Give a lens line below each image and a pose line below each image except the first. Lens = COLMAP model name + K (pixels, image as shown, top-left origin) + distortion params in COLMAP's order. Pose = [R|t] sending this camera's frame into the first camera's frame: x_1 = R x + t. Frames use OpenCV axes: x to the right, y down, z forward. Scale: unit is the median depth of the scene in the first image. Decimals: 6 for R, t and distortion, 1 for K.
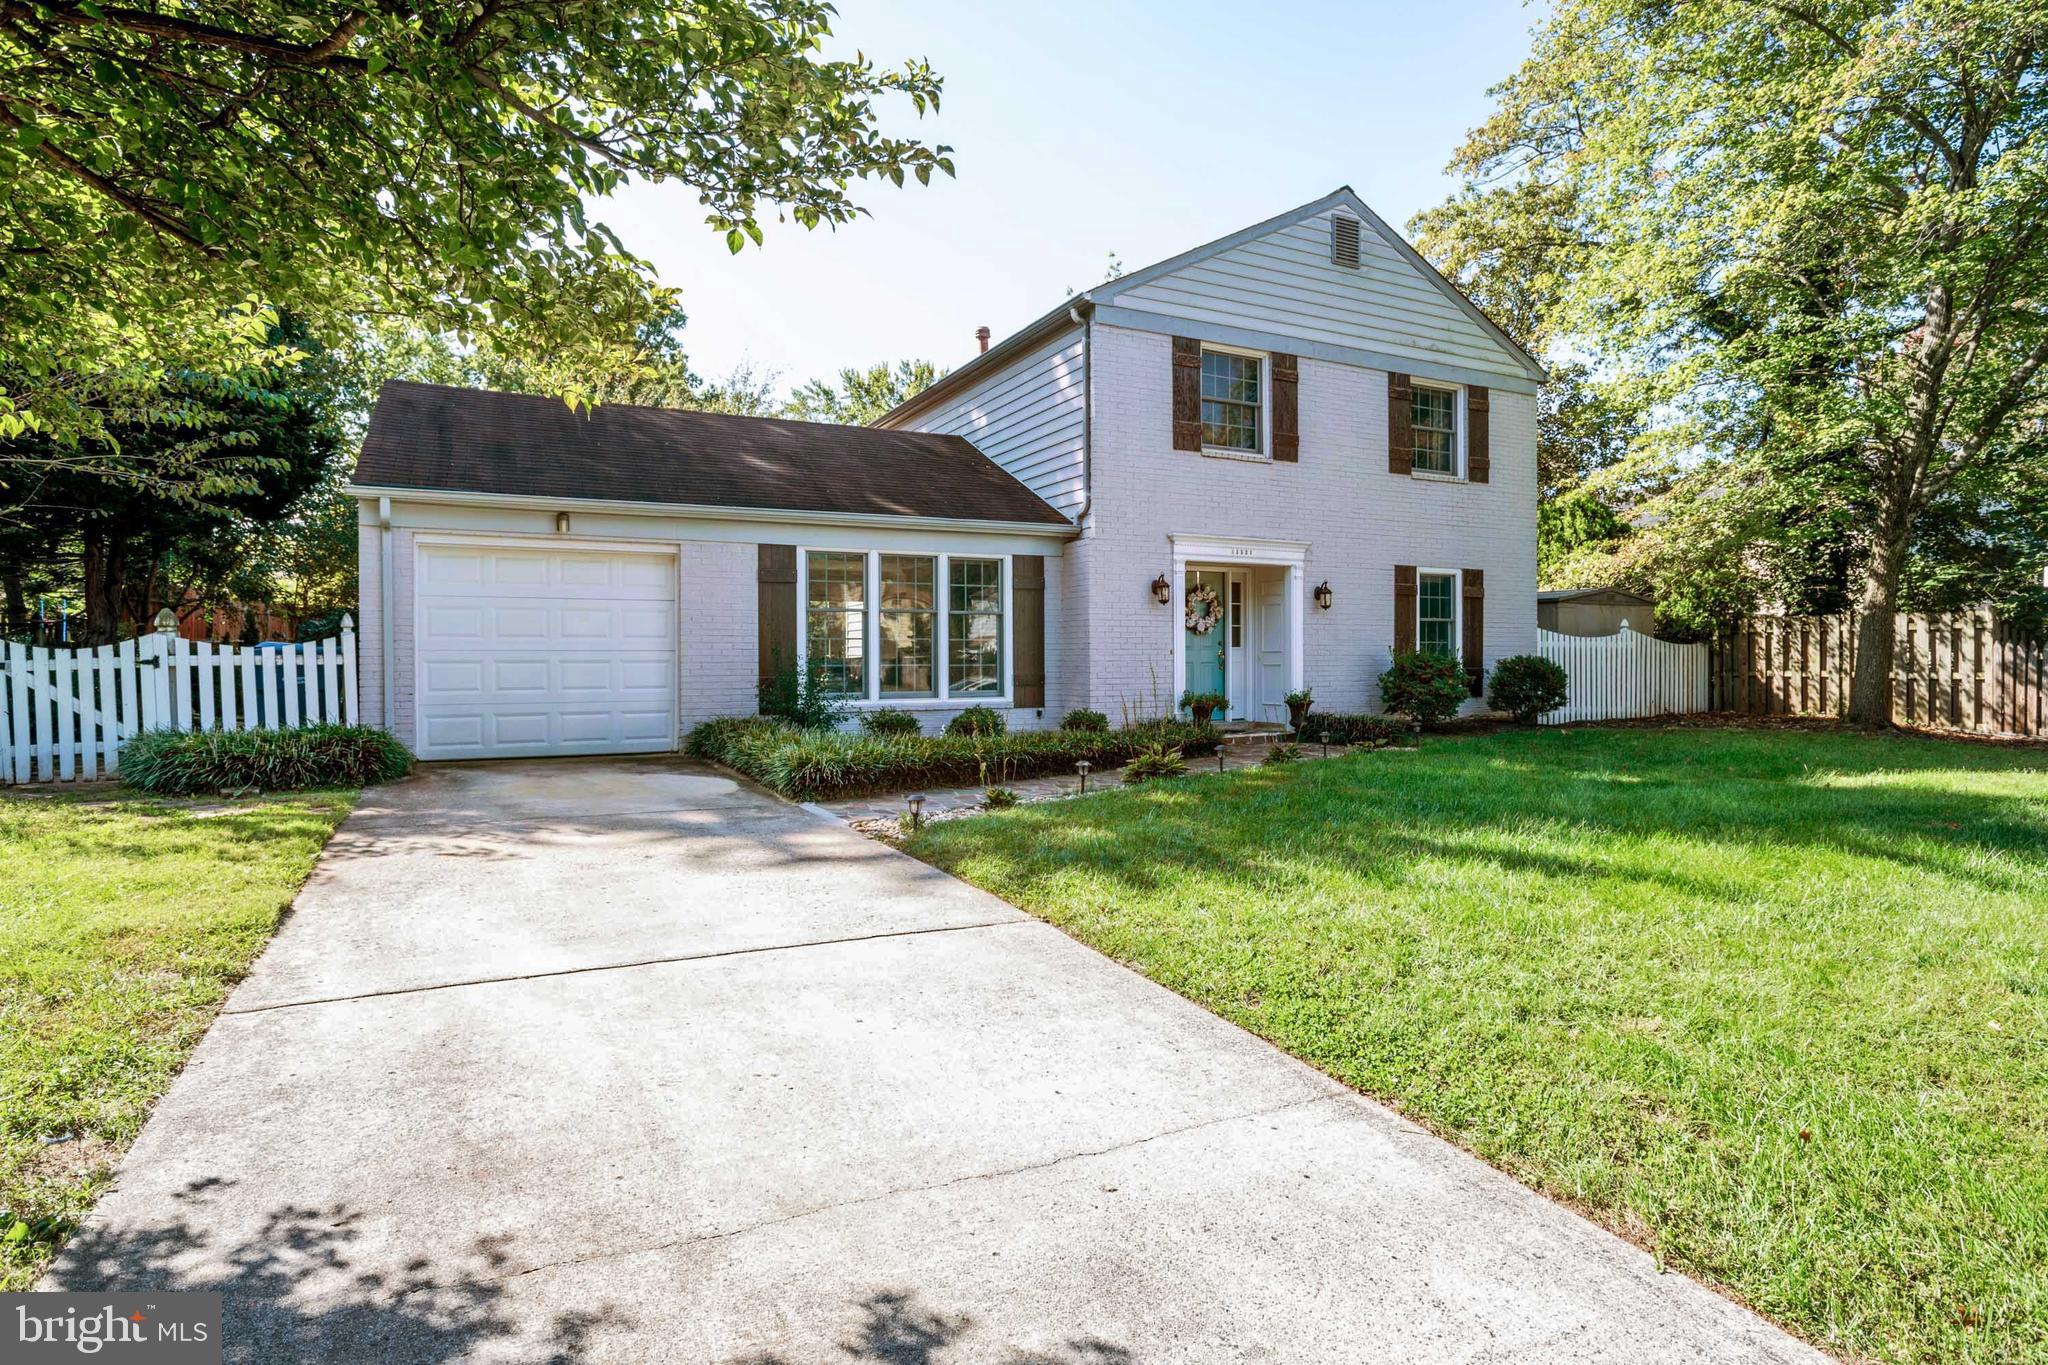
lens RADIAL K [[983.6, 0, 1054.5], [0, 983.6, 667.0], [0, 0, 1]] dist [0.000391, 0.000423]
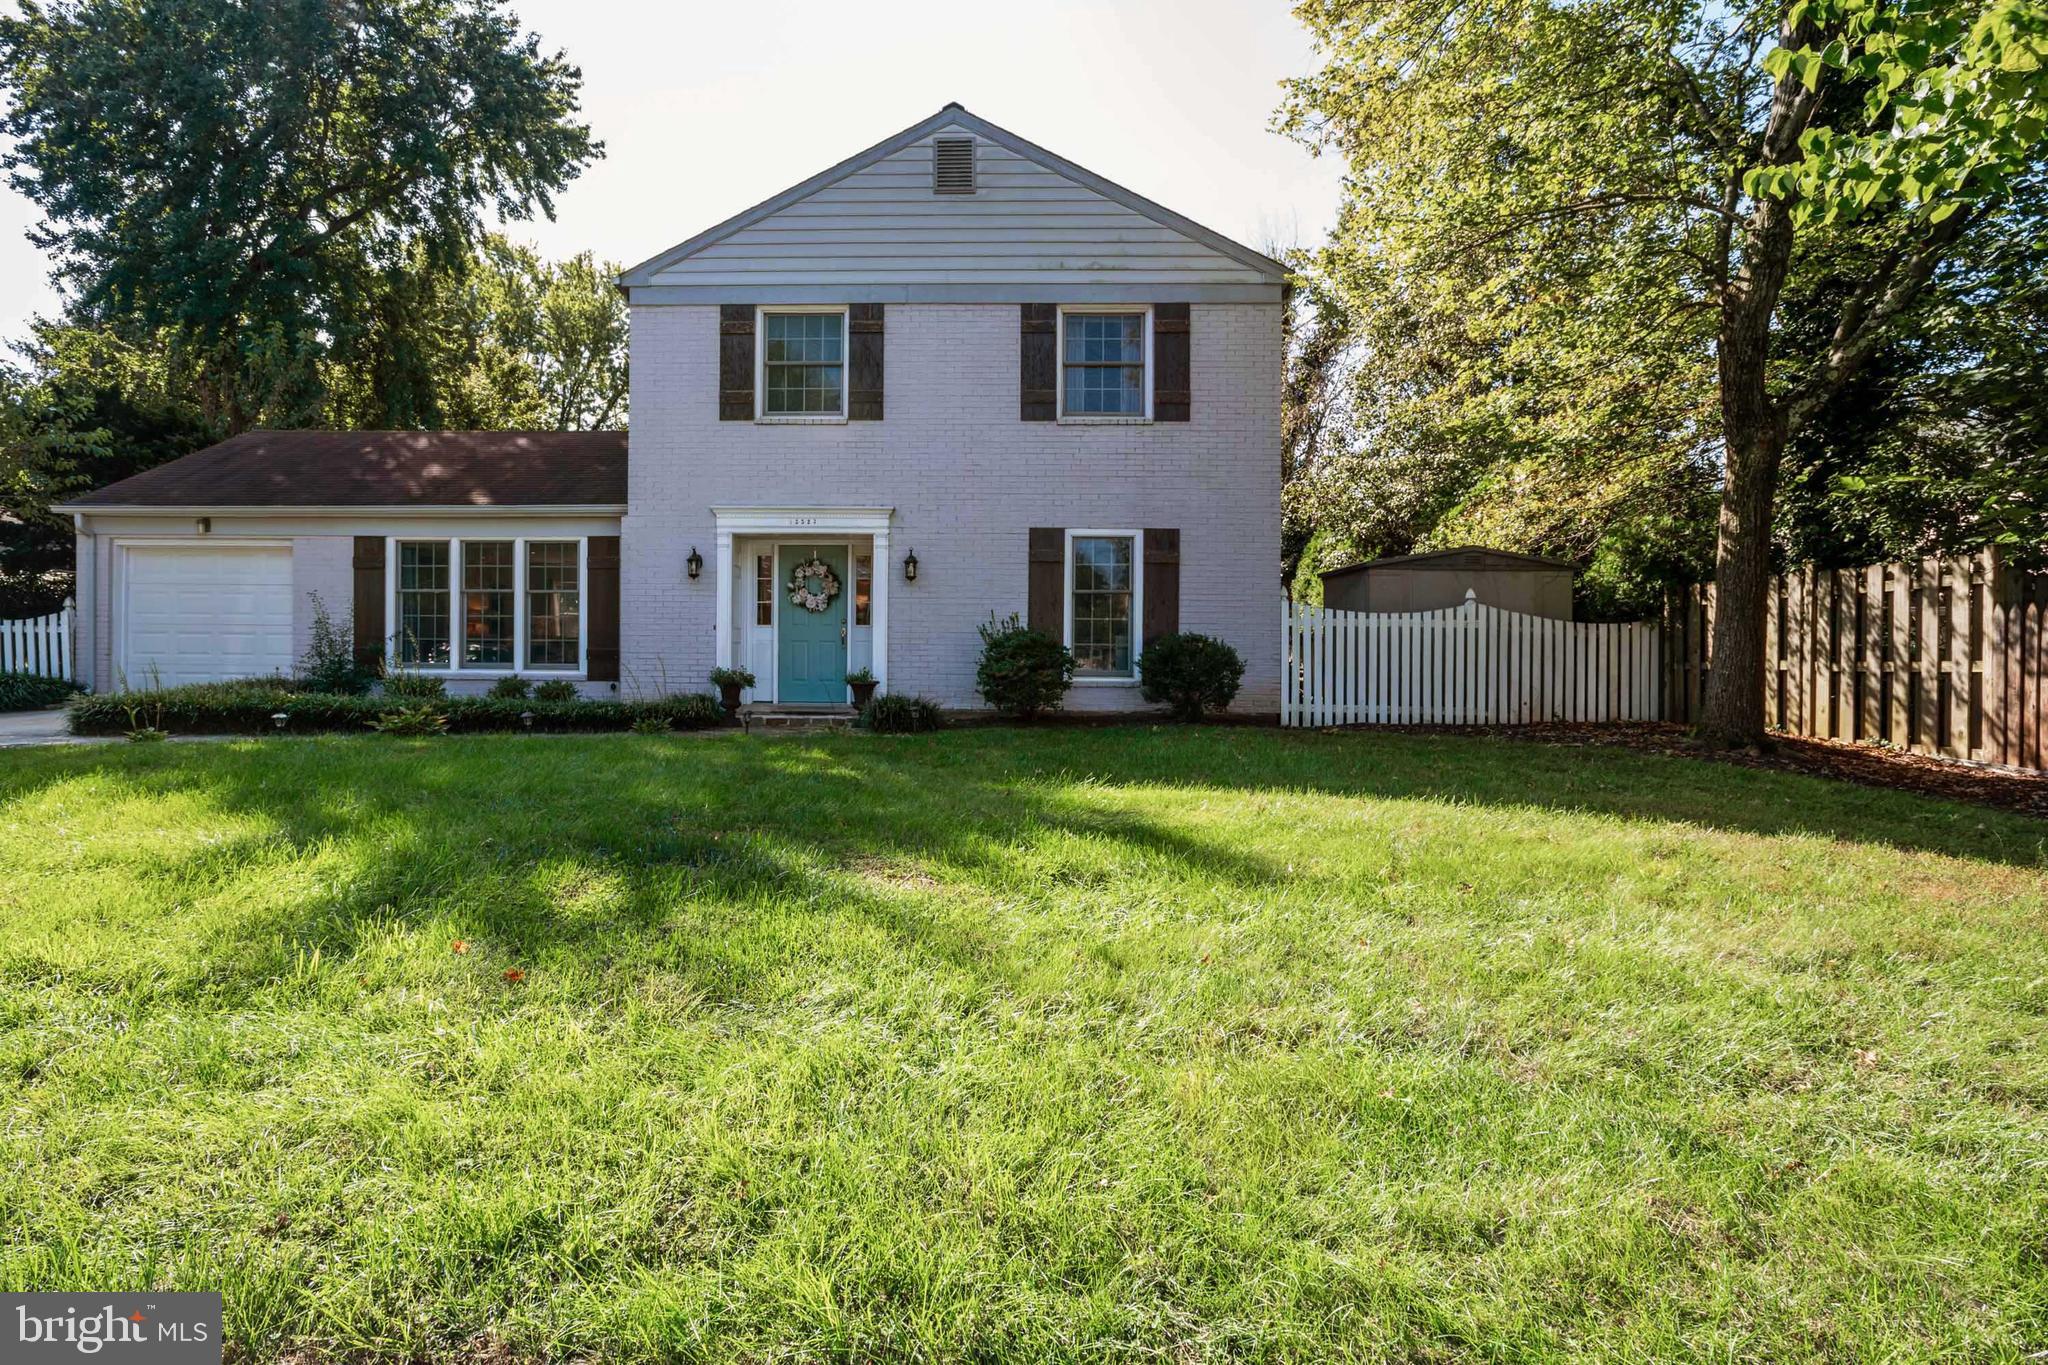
lens RADIAL K [[976.0, 0, 1026.1], [0, 976.0, 674.3], [0, 0, 1]] dist [-0.020001, 0.016904]
pose [[0.887613, 0.014562, -0.460360, 0.780980], [-0.015174, 0.999882, 0.002370, 0.022601], [0.460340, 0.004882, 0.887729, 0.261574]]
